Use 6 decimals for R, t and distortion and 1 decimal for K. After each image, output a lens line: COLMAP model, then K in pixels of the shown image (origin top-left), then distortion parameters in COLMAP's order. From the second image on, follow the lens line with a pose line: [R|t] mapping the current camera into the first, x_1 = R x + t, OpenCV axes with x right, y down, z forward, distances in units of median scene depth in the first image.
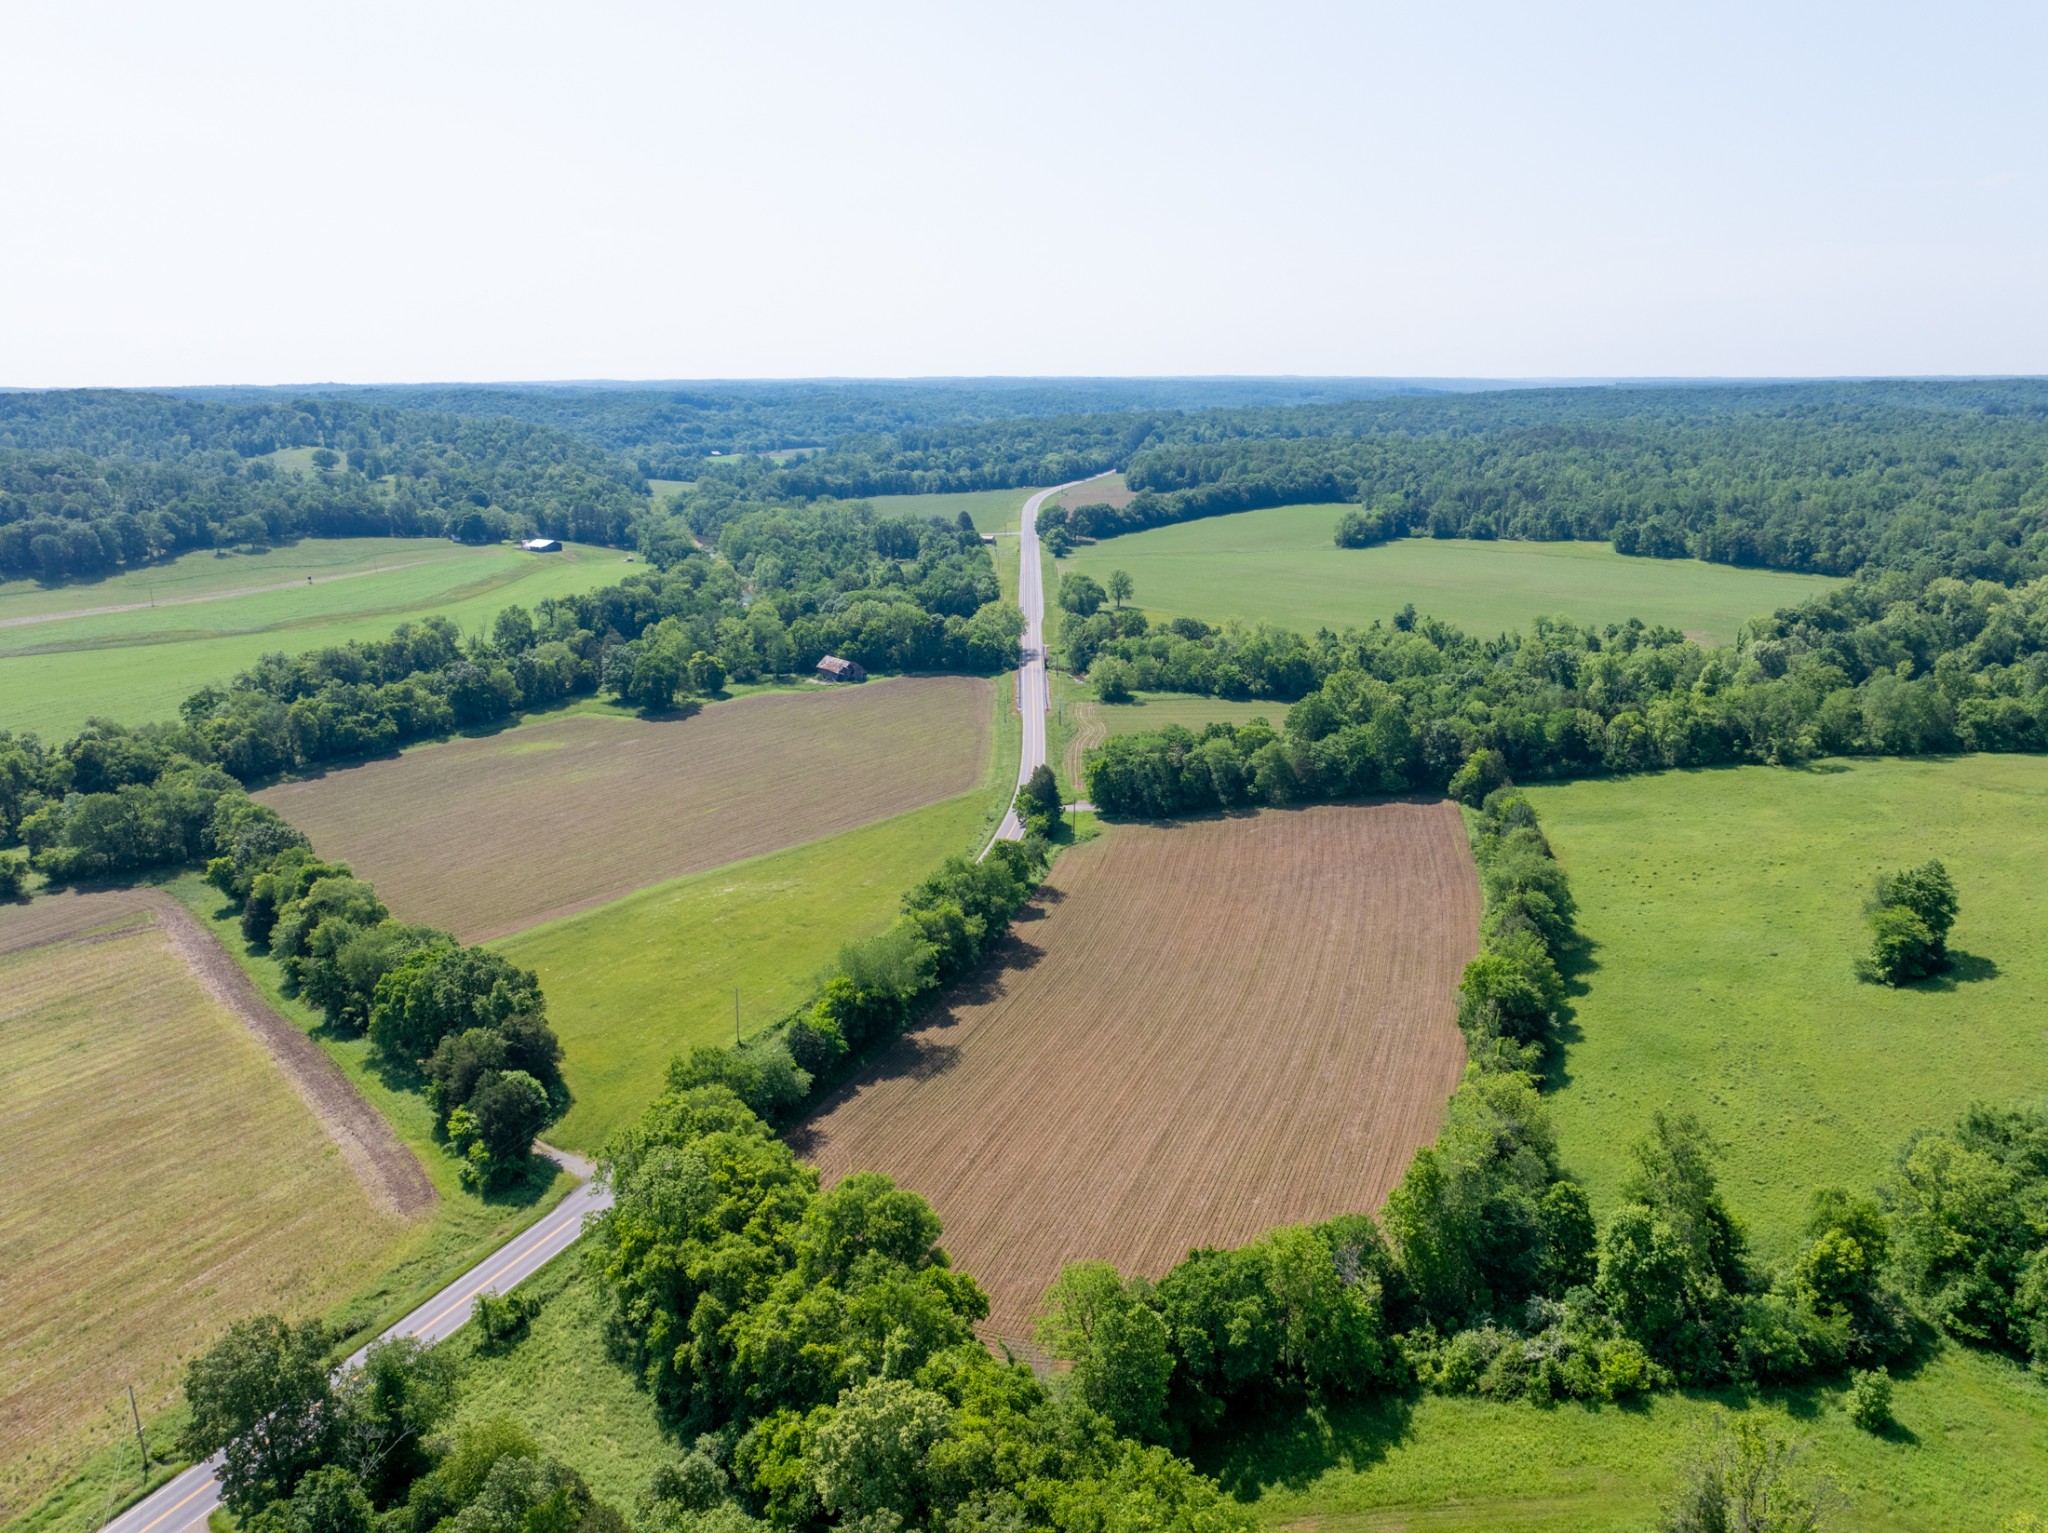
lens RADIAL K [[1442.9, 0, 1017.0], [0, 1442.9, 758.8], [0, 0, 1]] dist [-0.045748, 0.014166]
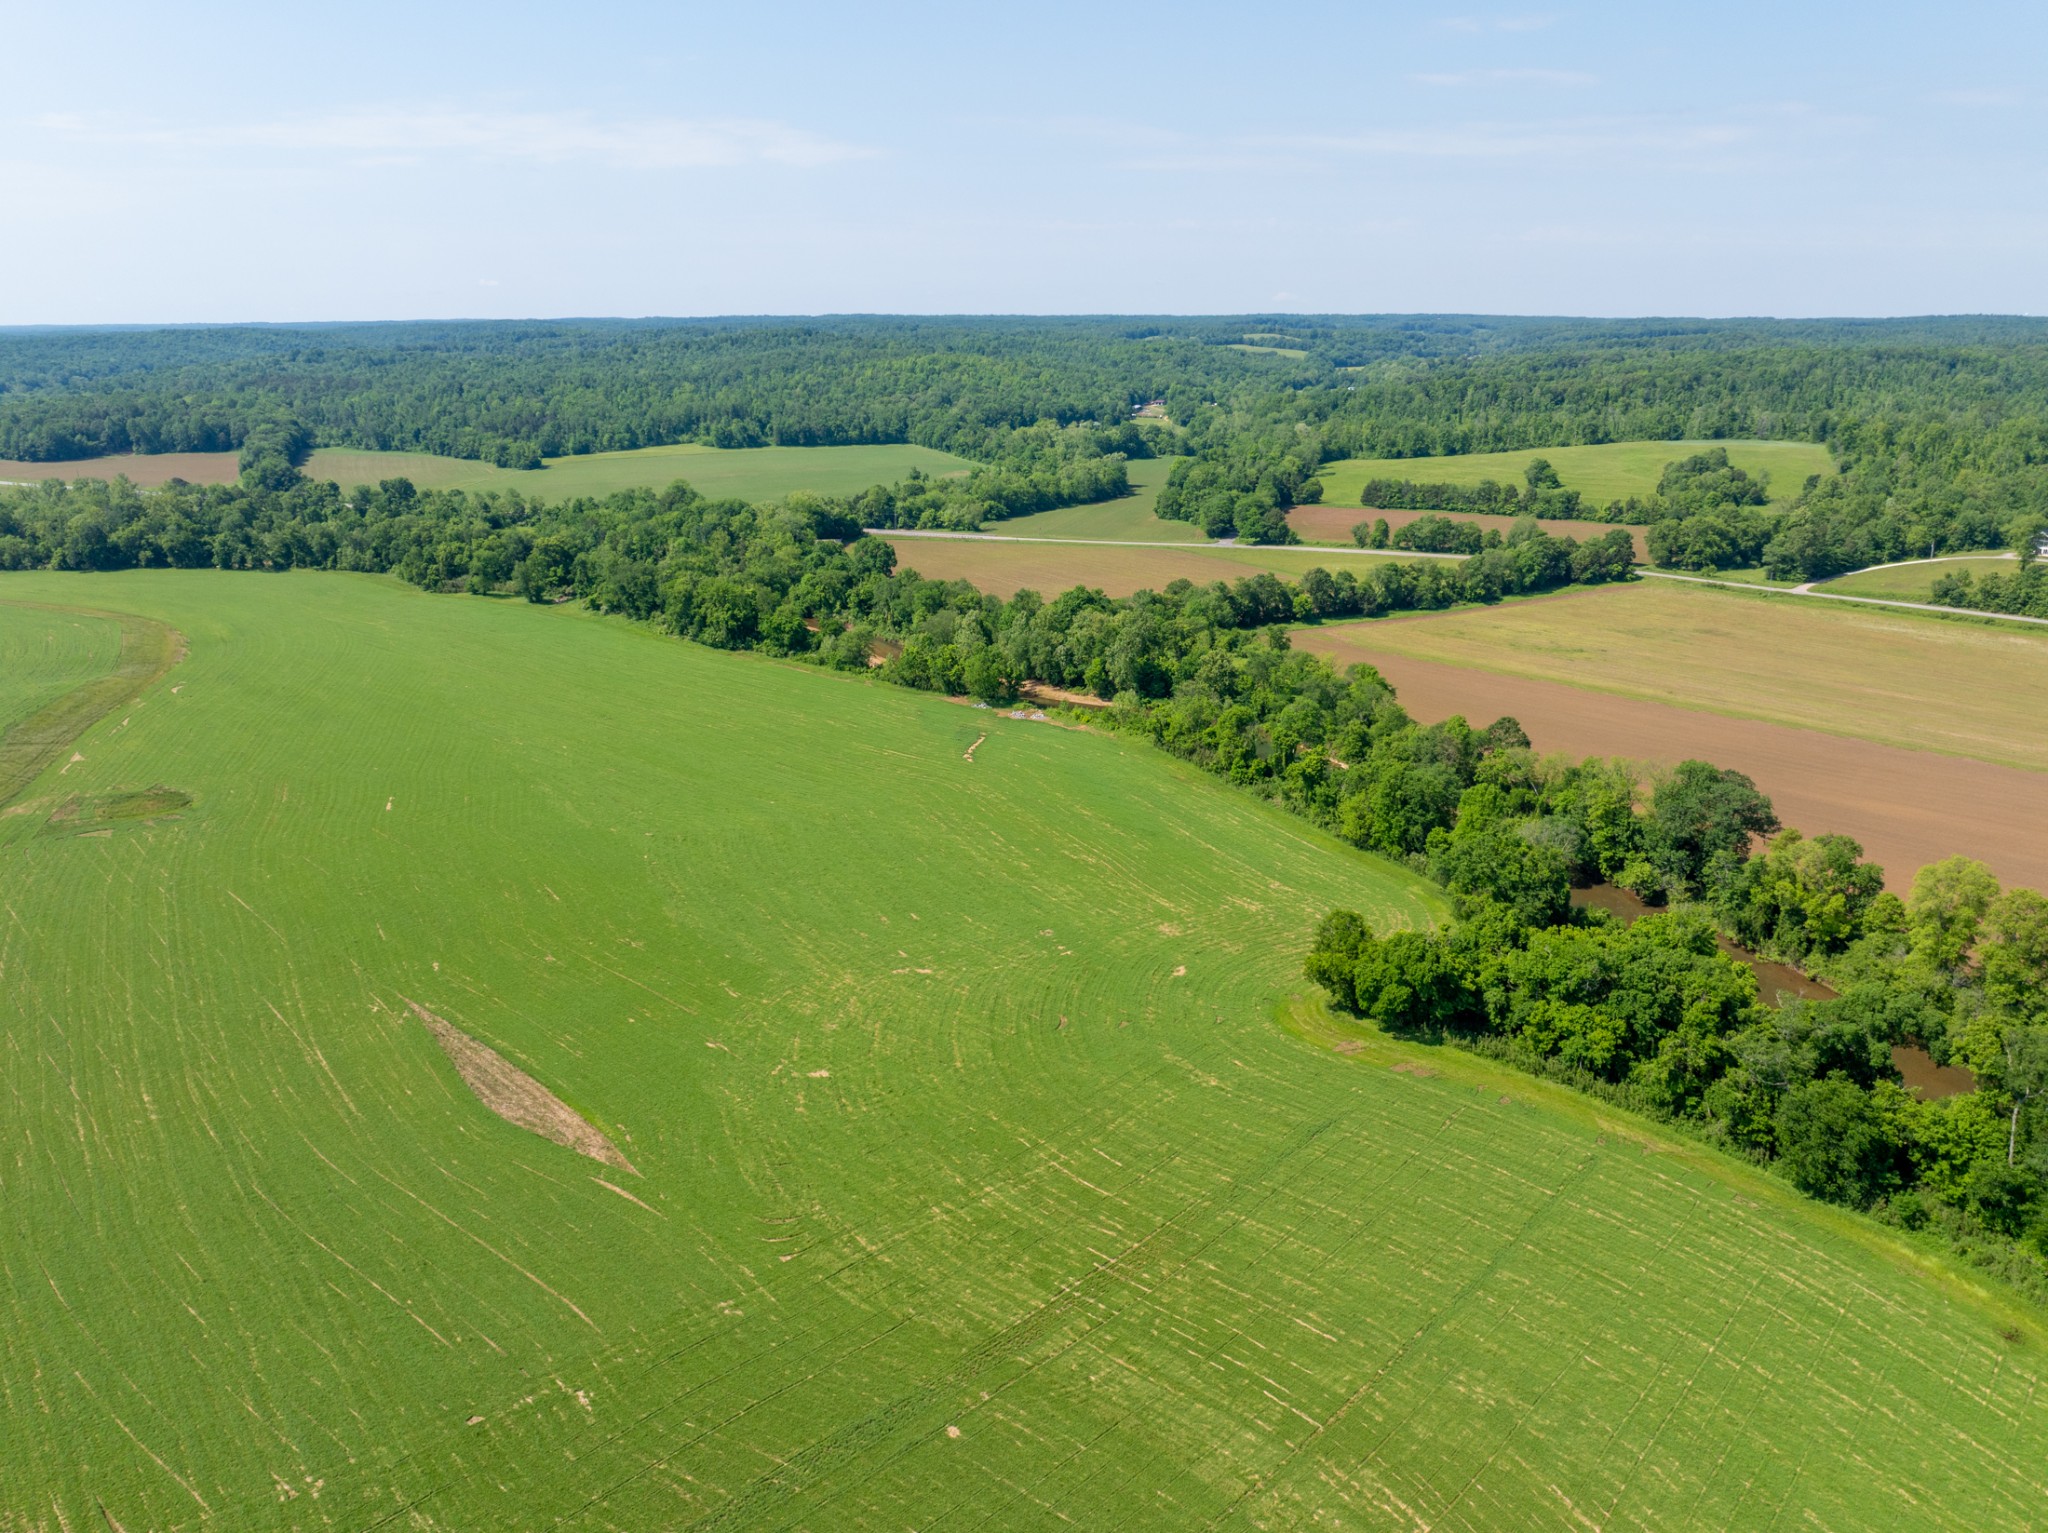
lens RADIAL K [[1442.9, 0, 1028.9], [0, 1442.9, 768.6], [0, 0, 1]] dist [-0.045748, 0.014166]
pose [[0.301959, -0.278009, 0.911884, -0.898075], [0.242928, 0.947395, 0.208393, -0.068486], [-0.921850, 0.158596, 0.353611, 0.279397]]
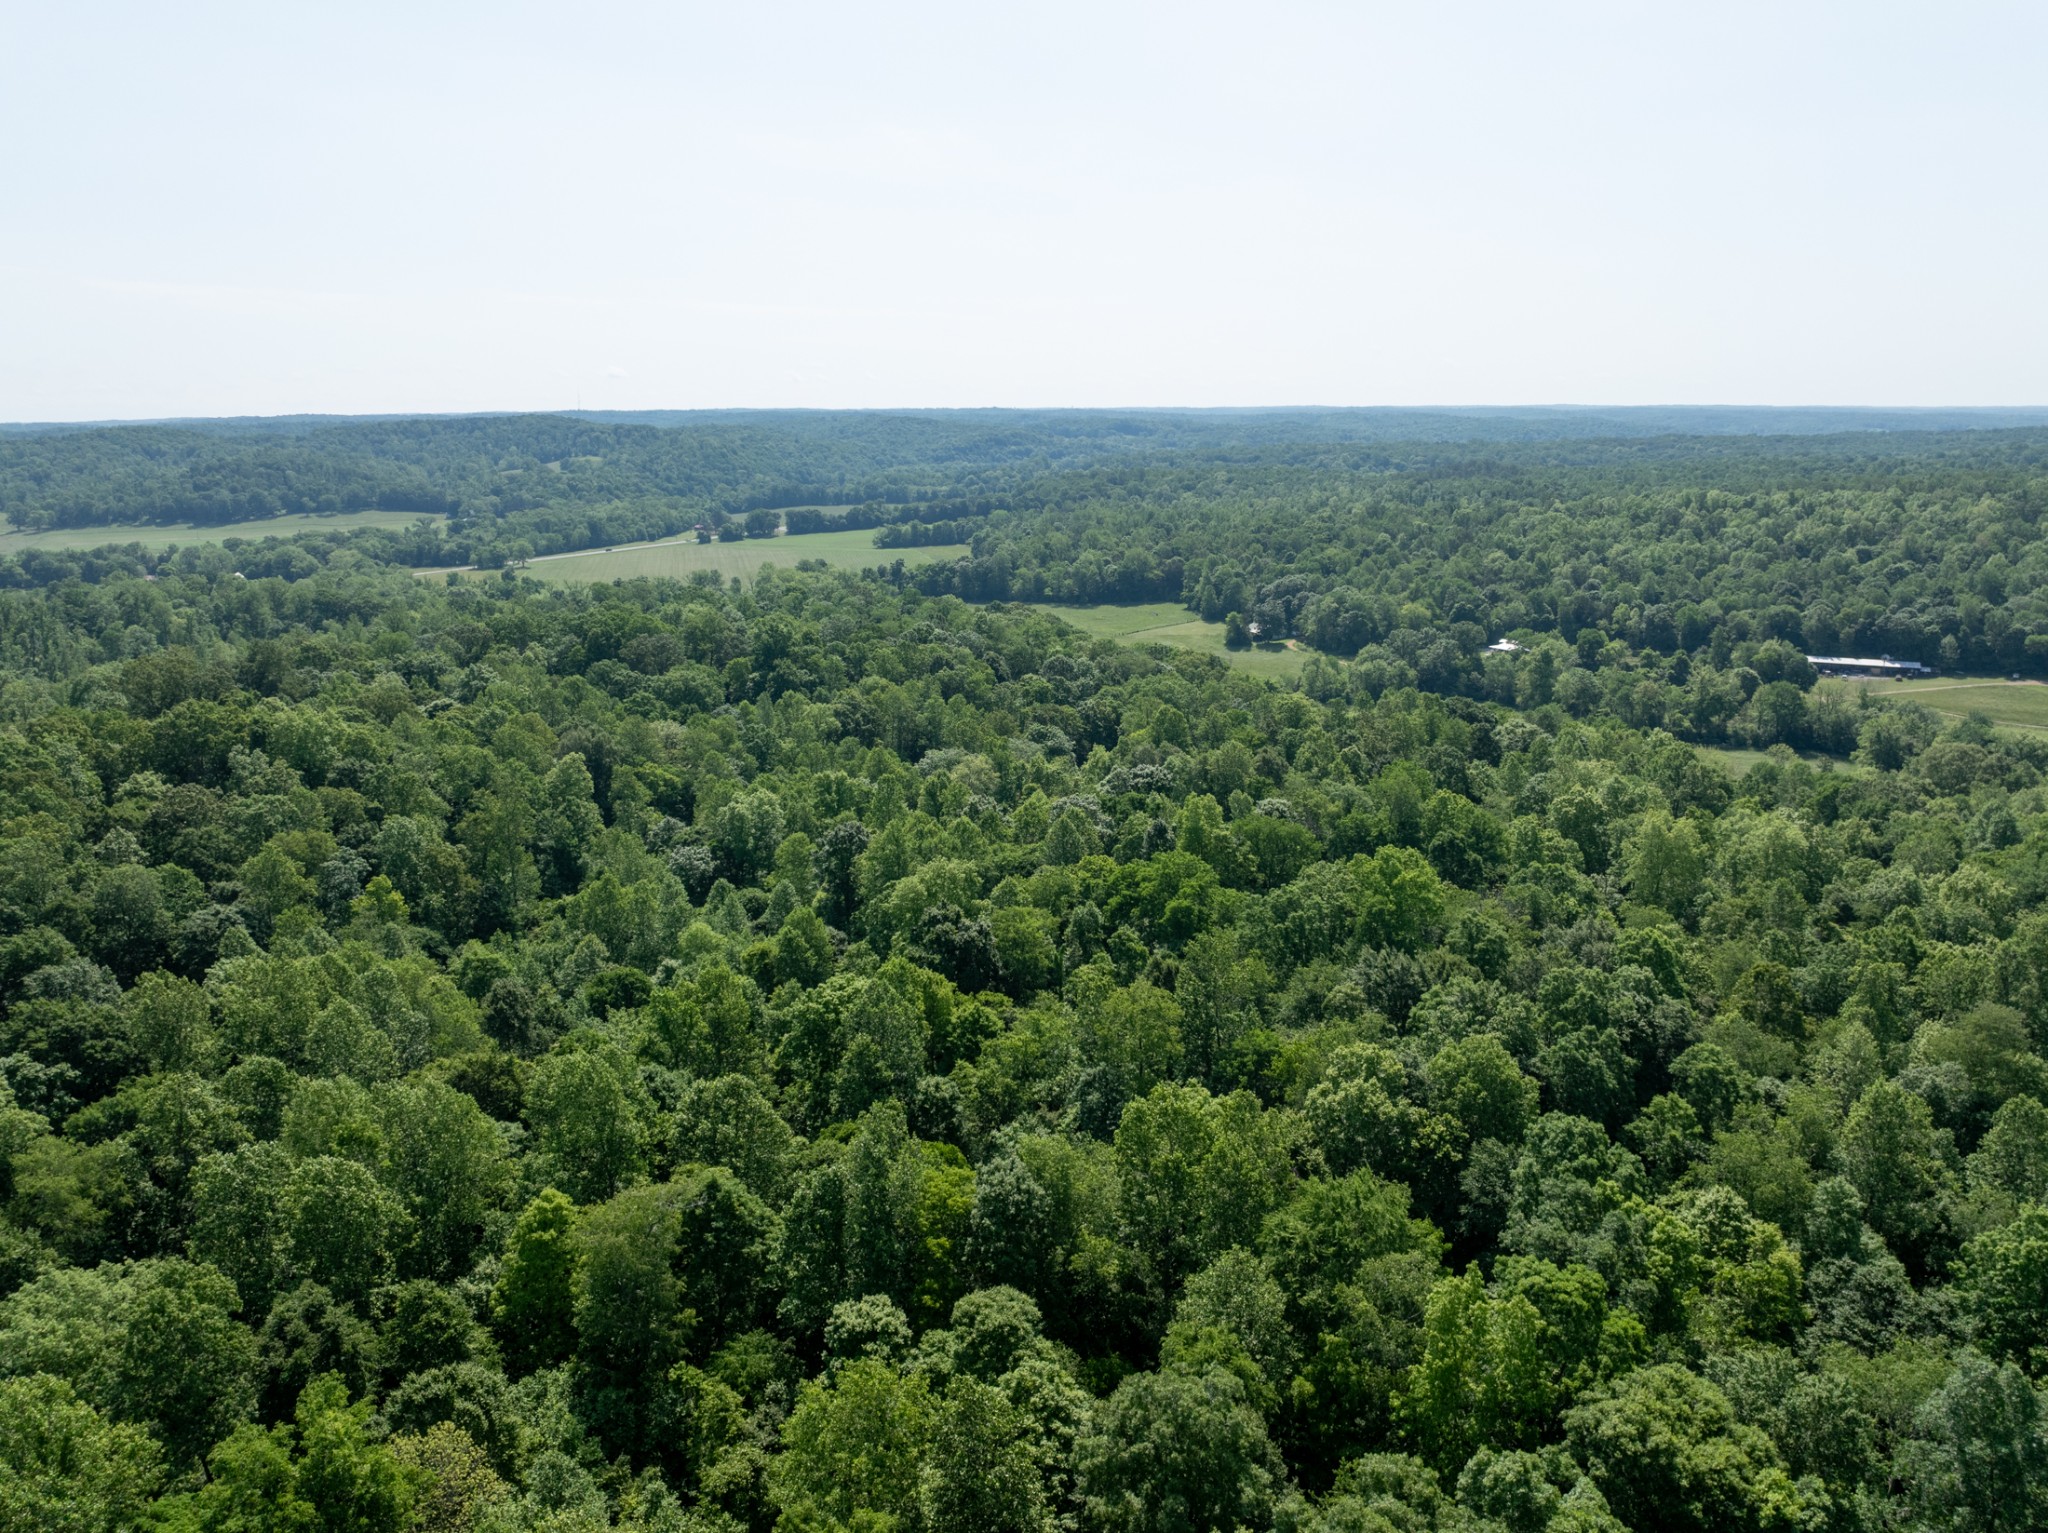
lens RADIAL K [[1442.9, 0, 1024.9], [0, 1442.9, 758.6], [0, 0, 1]] dist [-0.045748, 0.014166]
pose [[0.859843, 0.122058, -0.495754, 1.168957], [-0.130874, 0.991252, 0.017063, 0.001266], [0.493500, 0.050210, 0.868295, -0.046006]]
